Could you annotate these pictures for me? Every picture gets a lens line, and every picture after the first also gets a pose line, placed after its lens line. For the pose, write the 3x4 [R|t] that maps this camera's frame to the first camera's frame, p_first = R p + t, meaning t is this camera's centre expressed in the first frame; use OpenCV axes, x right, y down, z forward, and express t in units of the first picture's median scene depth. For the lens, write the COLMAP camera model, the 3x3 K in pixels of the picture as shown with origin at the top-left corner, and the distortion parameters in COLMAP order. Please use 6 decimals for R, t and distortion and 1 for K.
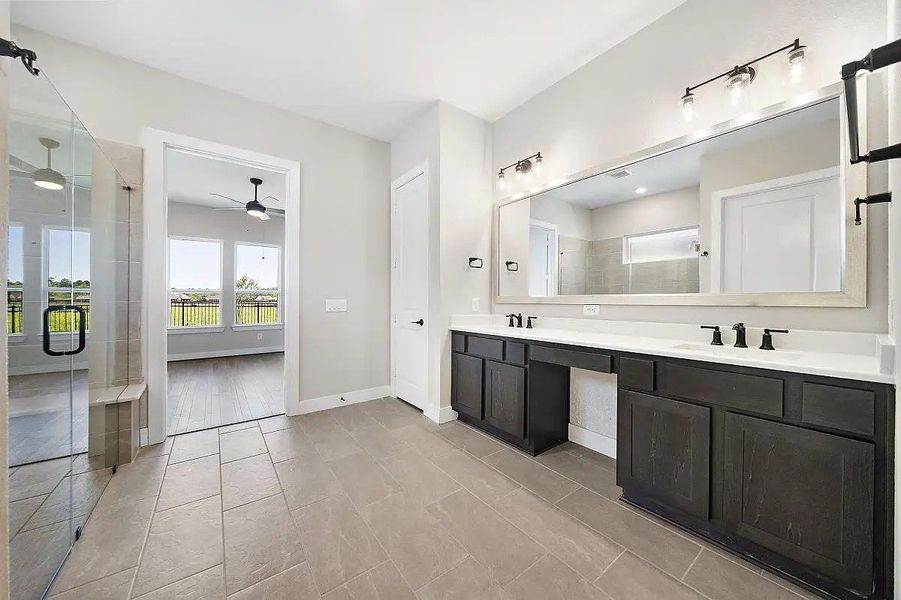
lens RADIAL K [[314.2, 0, 444.3], [0, 314.2, 300.1], [0, 0, 1]] dist [-0.000641, -0.000034]
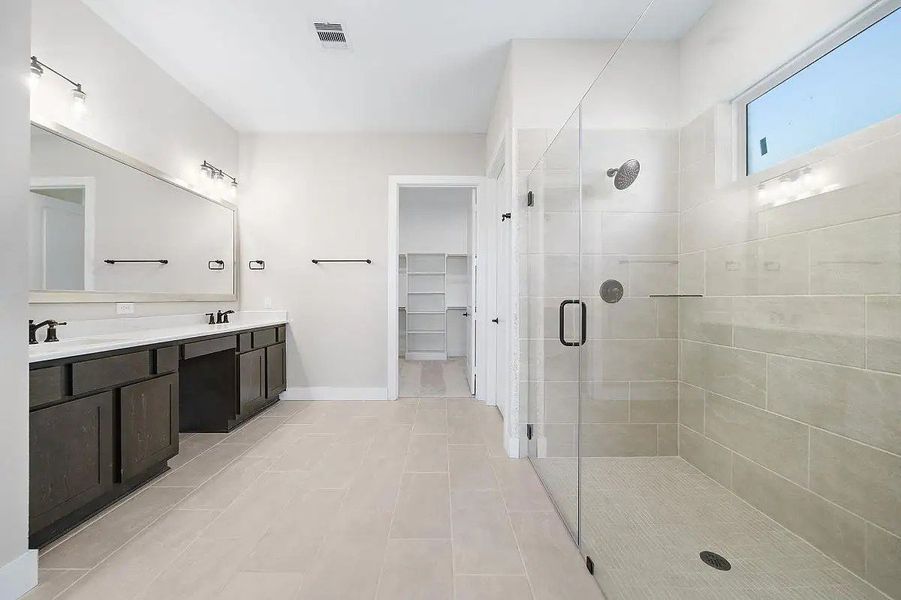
lens RADIAL K [[314.2, 0, 444.3], [0, 314.2, 300.1], [0, 0, 1]] dist [-0.000641, -0.000034]
pose [[-0.809131, -0.002907, 0.587621, -0.851326], [-0.000359, 0.999990, 0.004454, 0.003250], [-0.587628, 0.003393, -0.809124, 1.207759]]
